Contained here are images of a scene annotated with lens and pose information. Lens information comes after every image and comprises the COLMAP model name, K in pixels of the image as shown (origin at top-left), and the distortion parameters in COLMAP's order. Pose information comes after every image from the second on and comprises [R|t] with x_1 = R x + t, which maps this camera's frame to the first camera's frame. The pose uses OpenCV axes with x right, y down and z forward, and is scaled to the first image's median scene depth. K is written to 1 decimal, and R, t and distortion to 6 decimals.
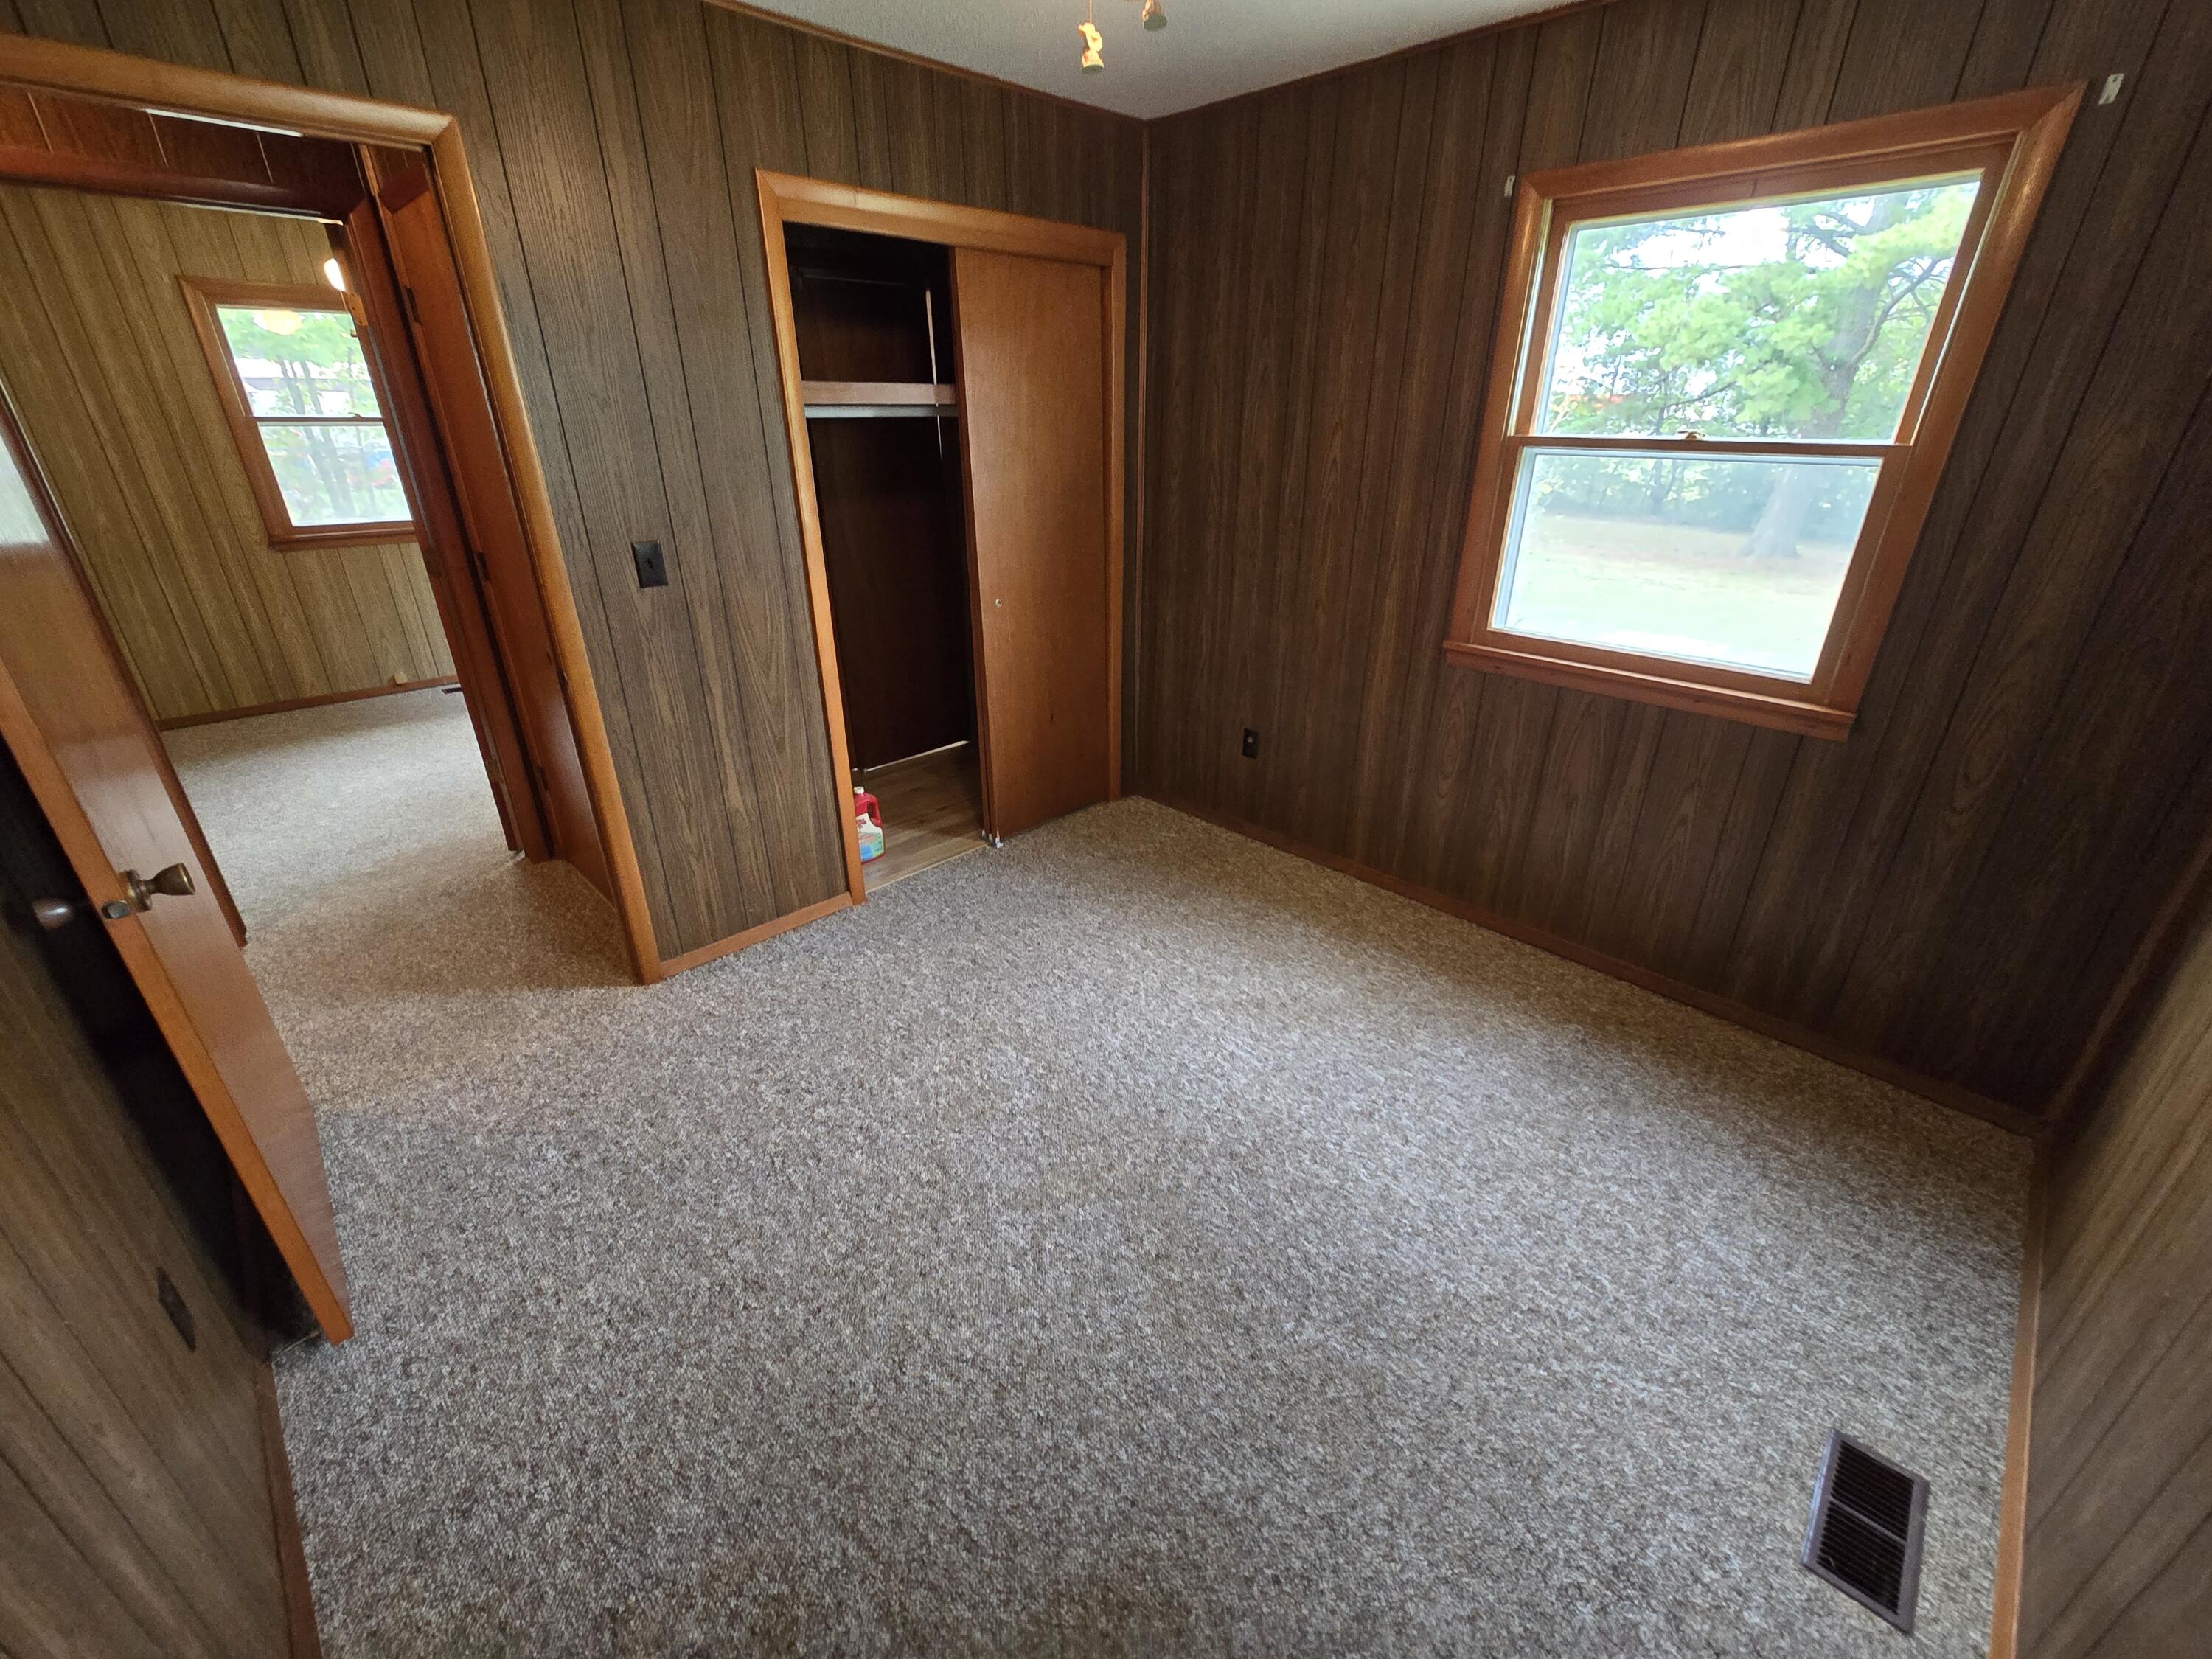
lens RADIAL K [[904.4, 0, 1117.5], [0, 904.4, 827.0], [0, 0, 1]] dist [-0.003056, -0.000344]
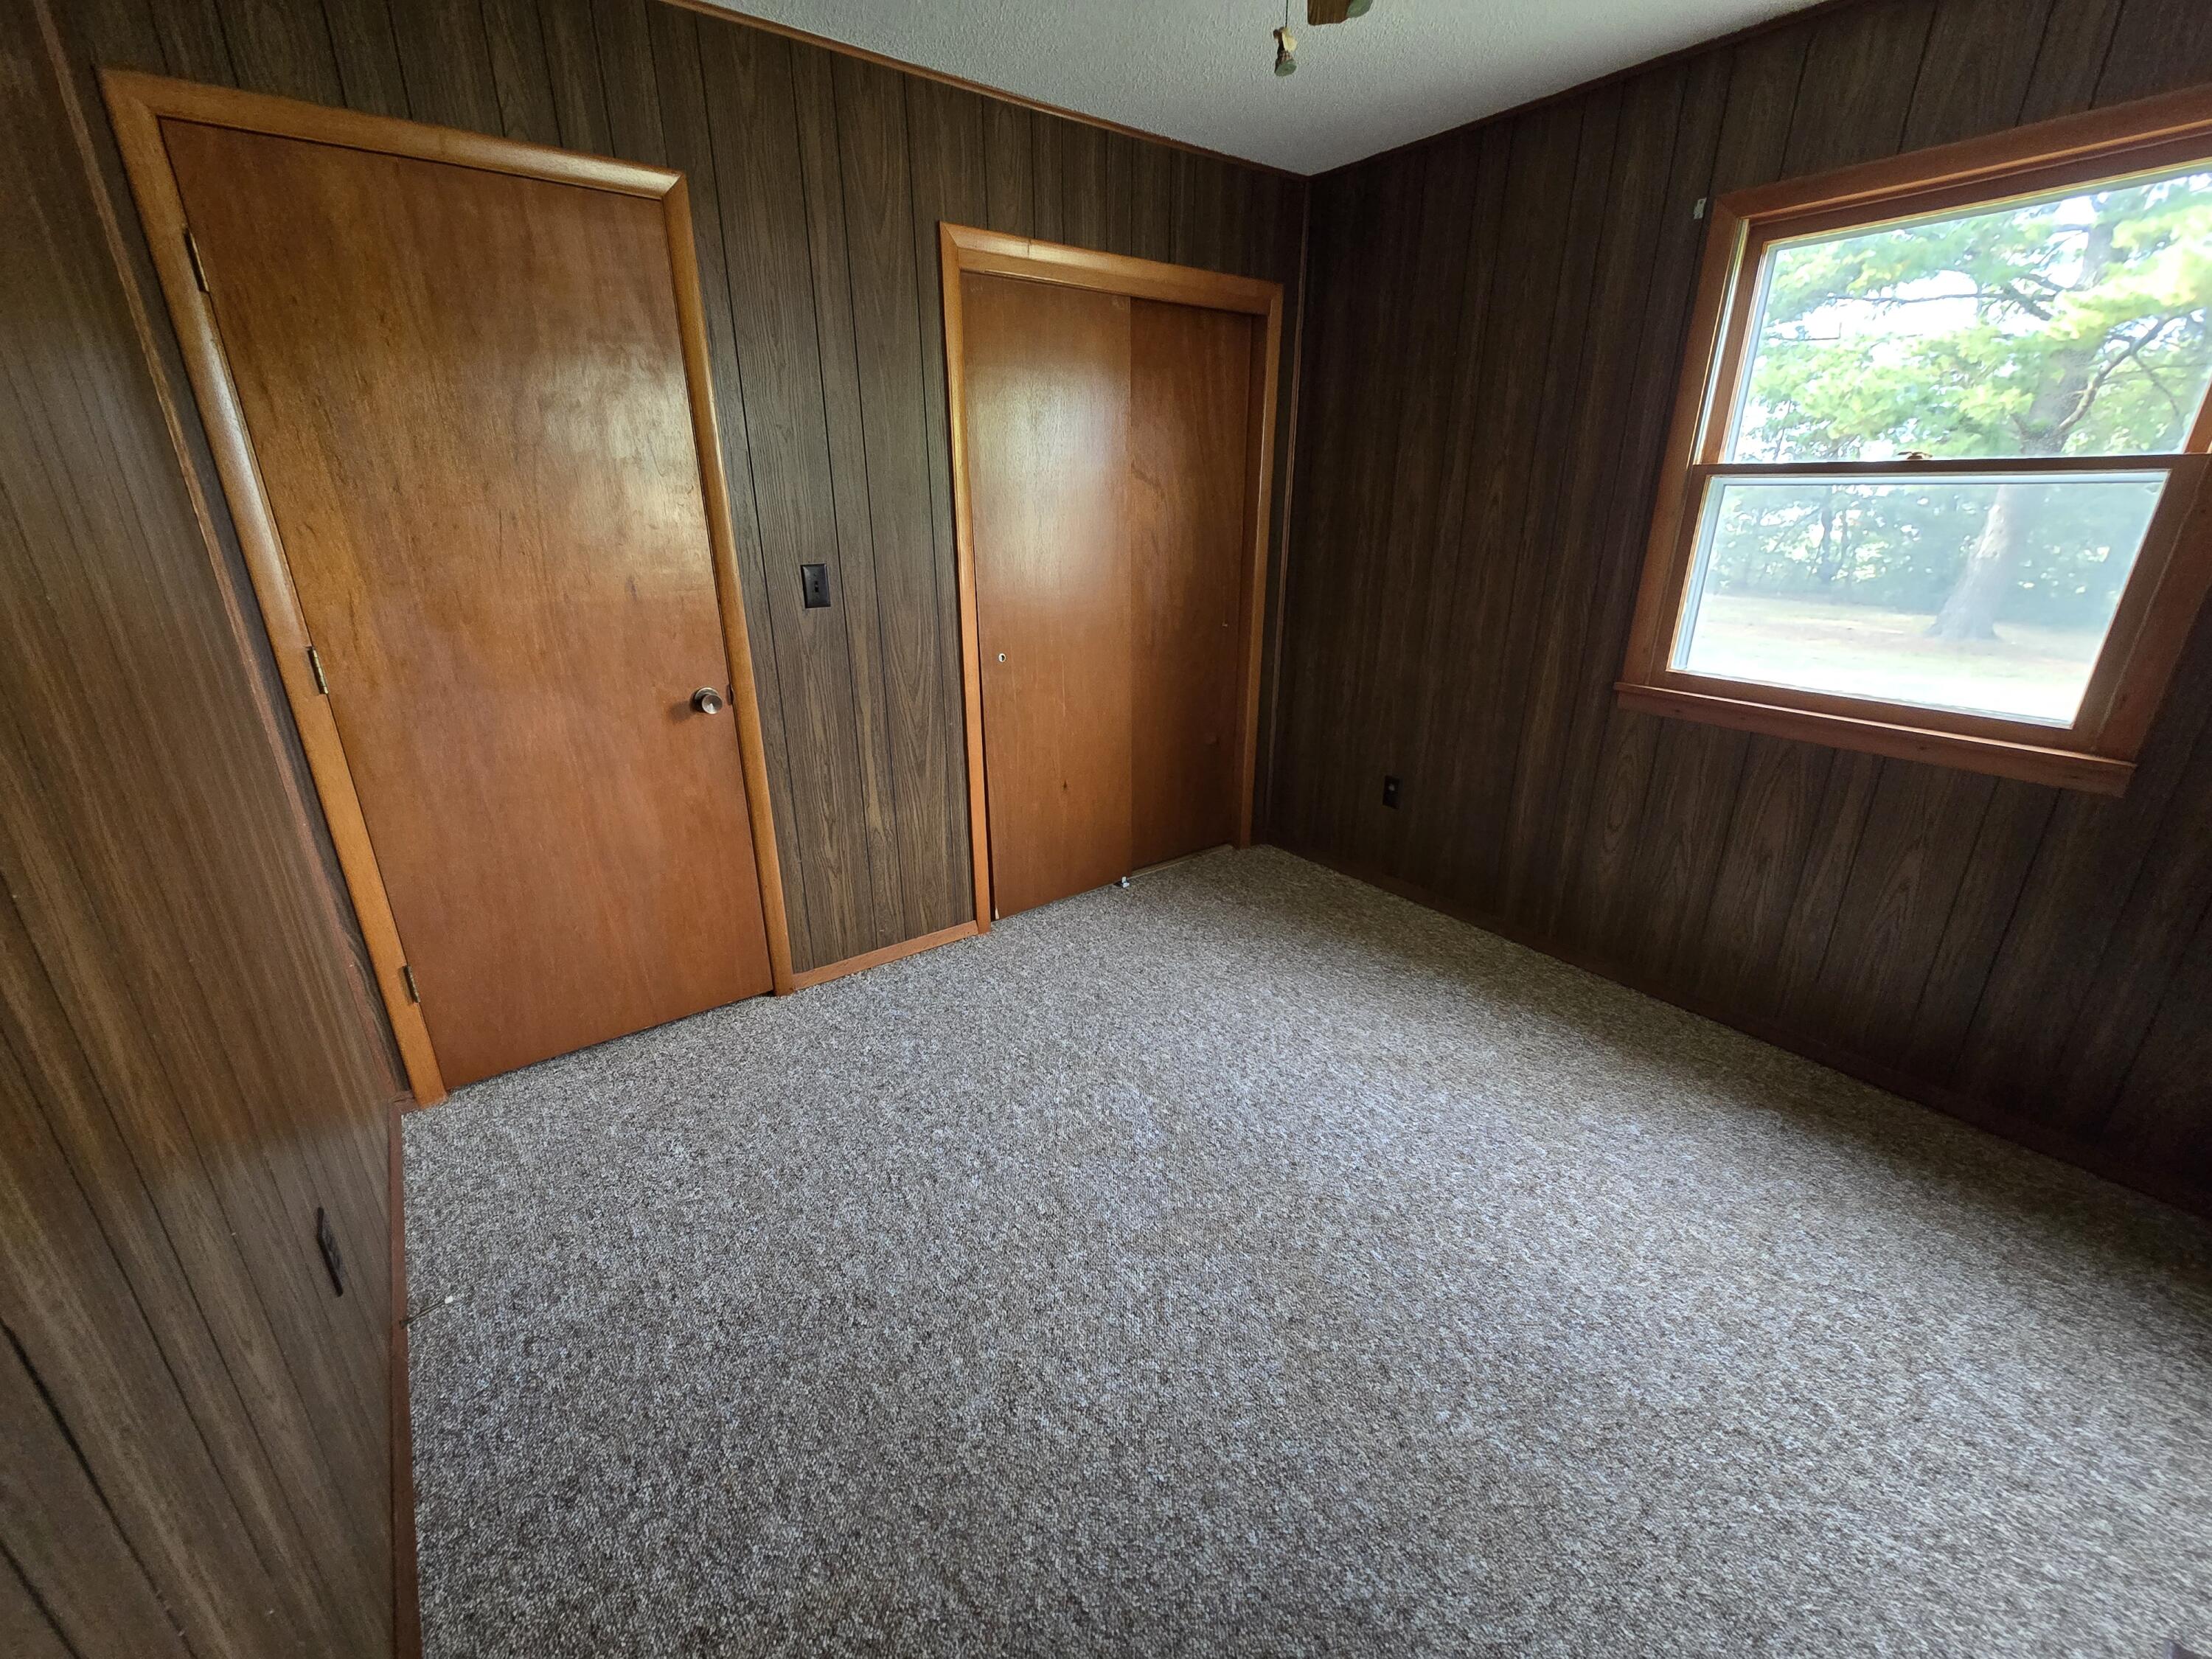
lens RADIAL K [[904.5, 0, 1113.9], [0, 904.5, 827.2], [0, 0, 1]] dist [-0.010043, 0.004948]
pose [[0.990911, 0.044242, -0.127036, -0.037033], [-0.054165, 0.995654, -0.075755, 0.057636], [0.123133, 0.081947, 0.989001, 0.039121]]
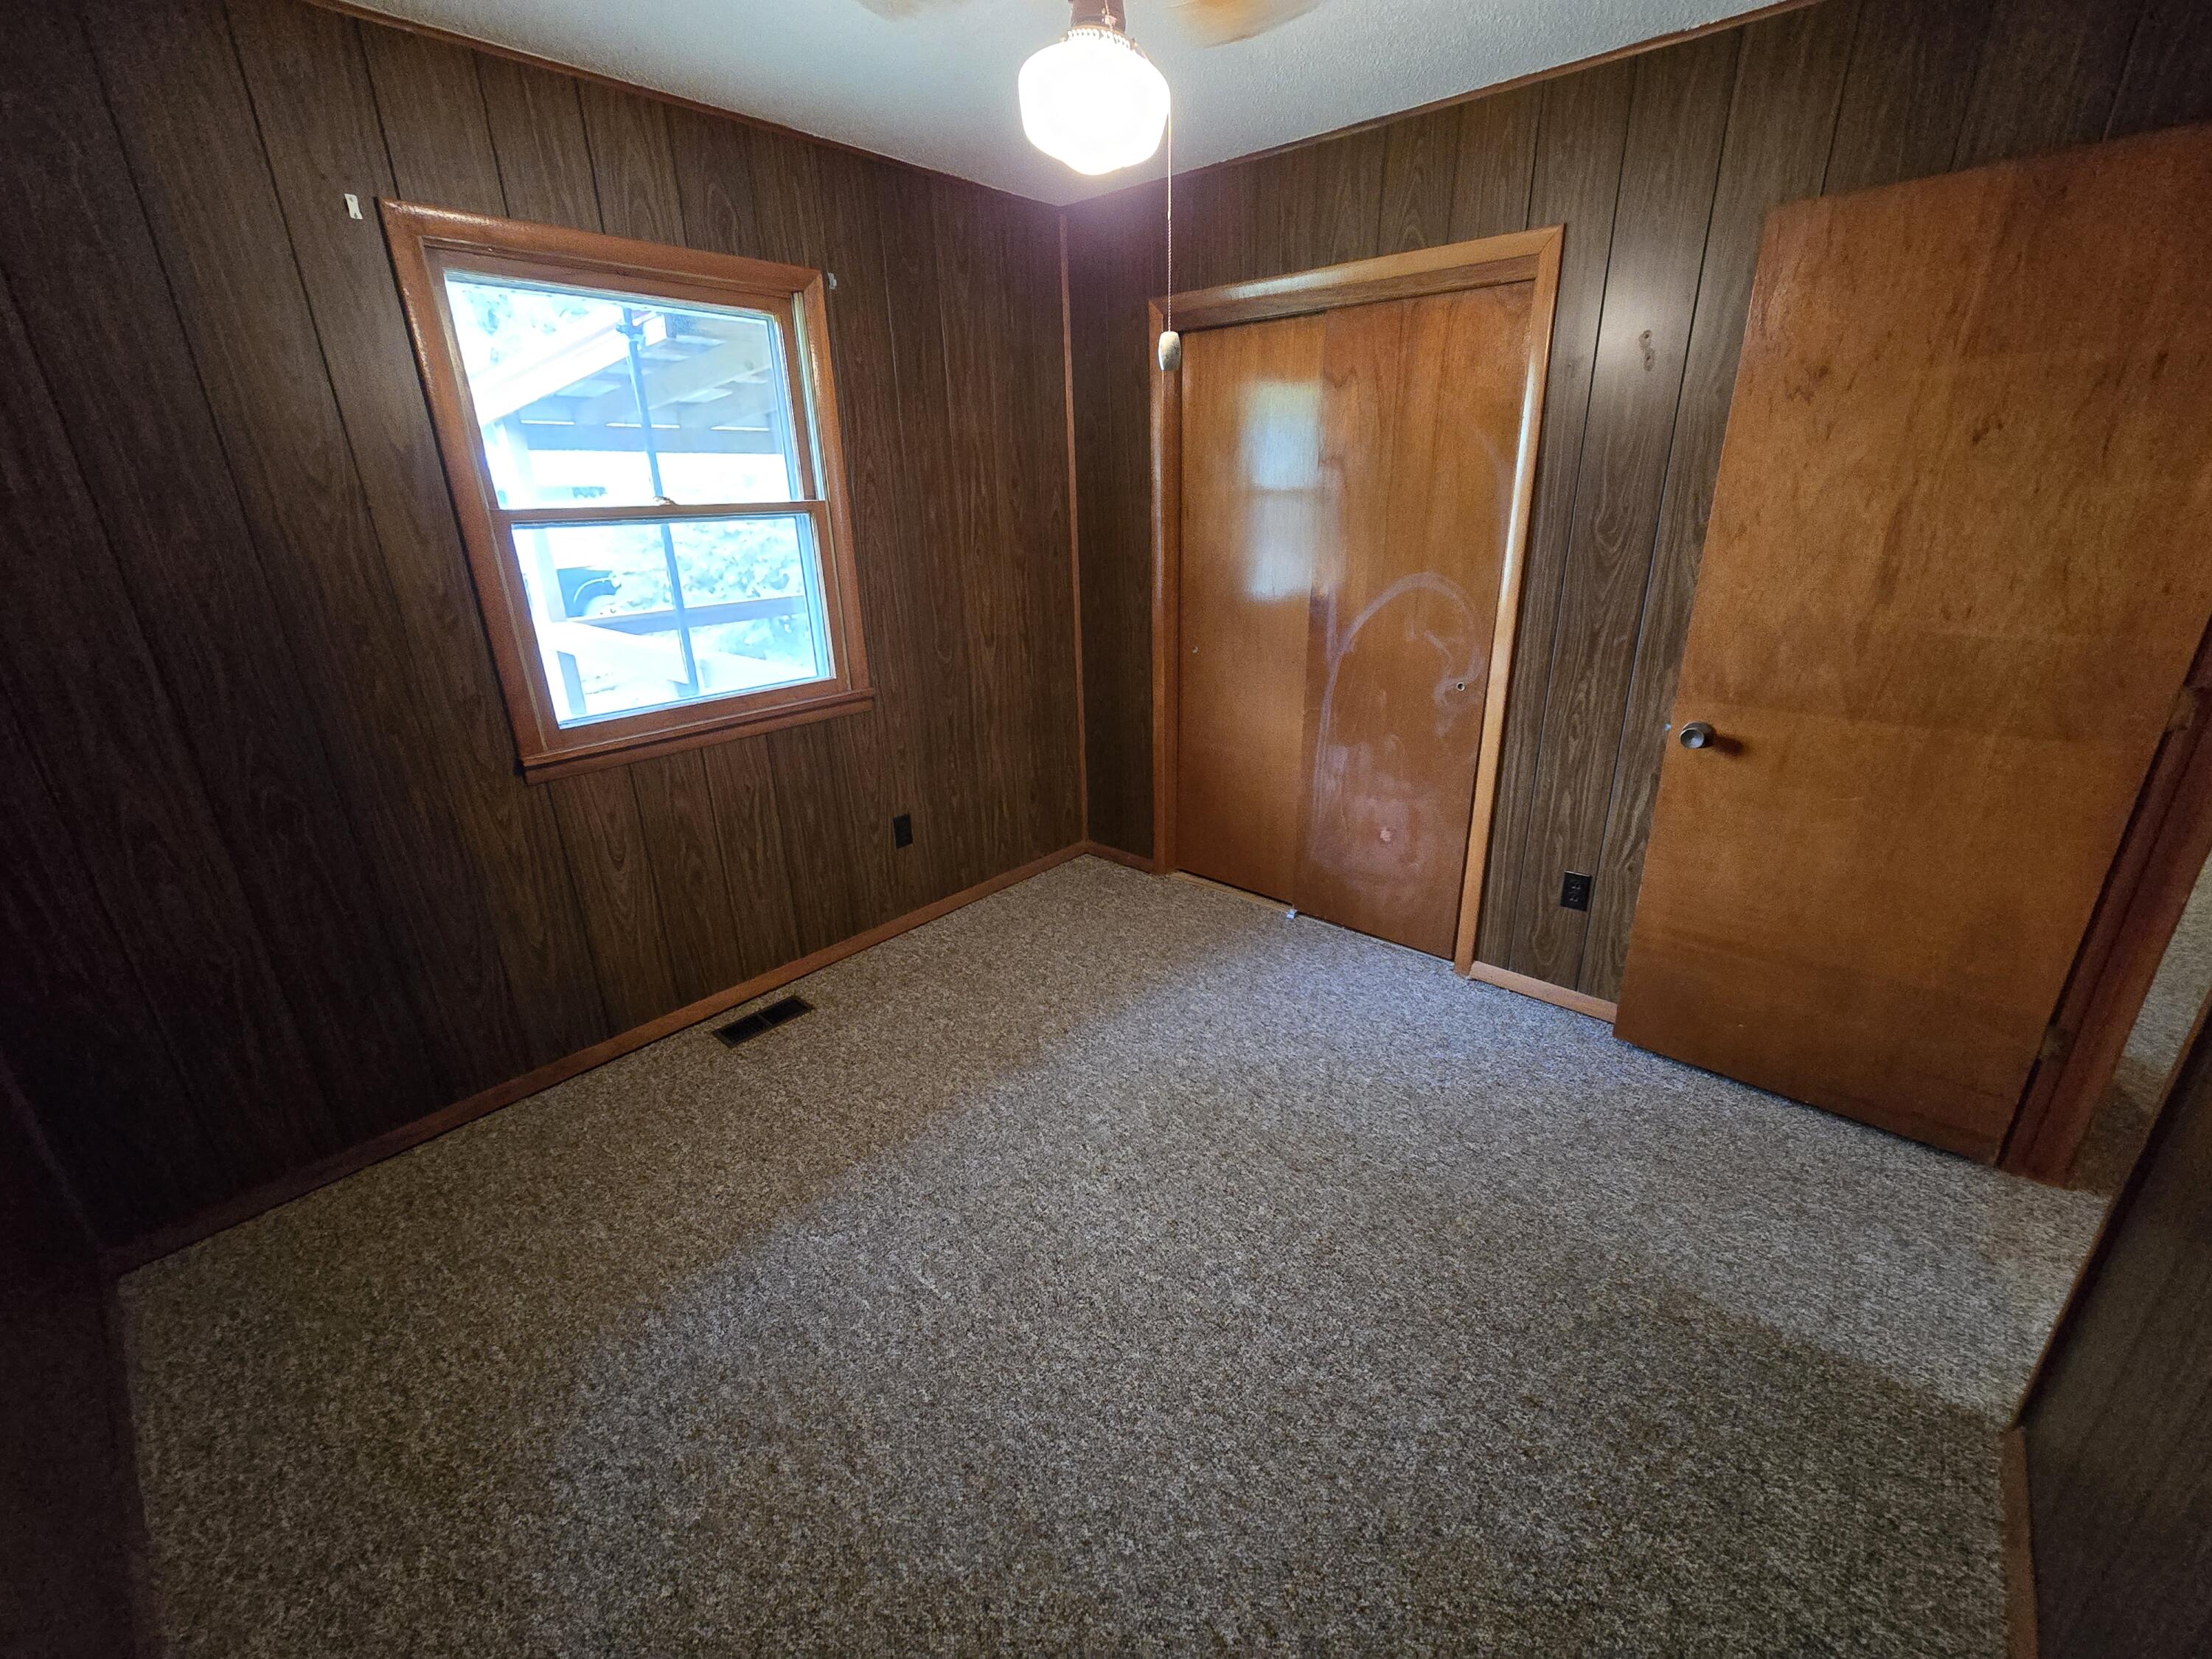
lens RADIAL K [[904.4, 0, 1117.5], [0, 904.4, 827.0], [0, 0, 1]] dist [-0.003056, -0.000344]
pose [[-0.070089, -0.356050, 0.931835, -0.633983], [0.427458, 0.833302, 0.350553, -0.300799], [-0.901314, 0.422890, 0.093791, 0.670344]]
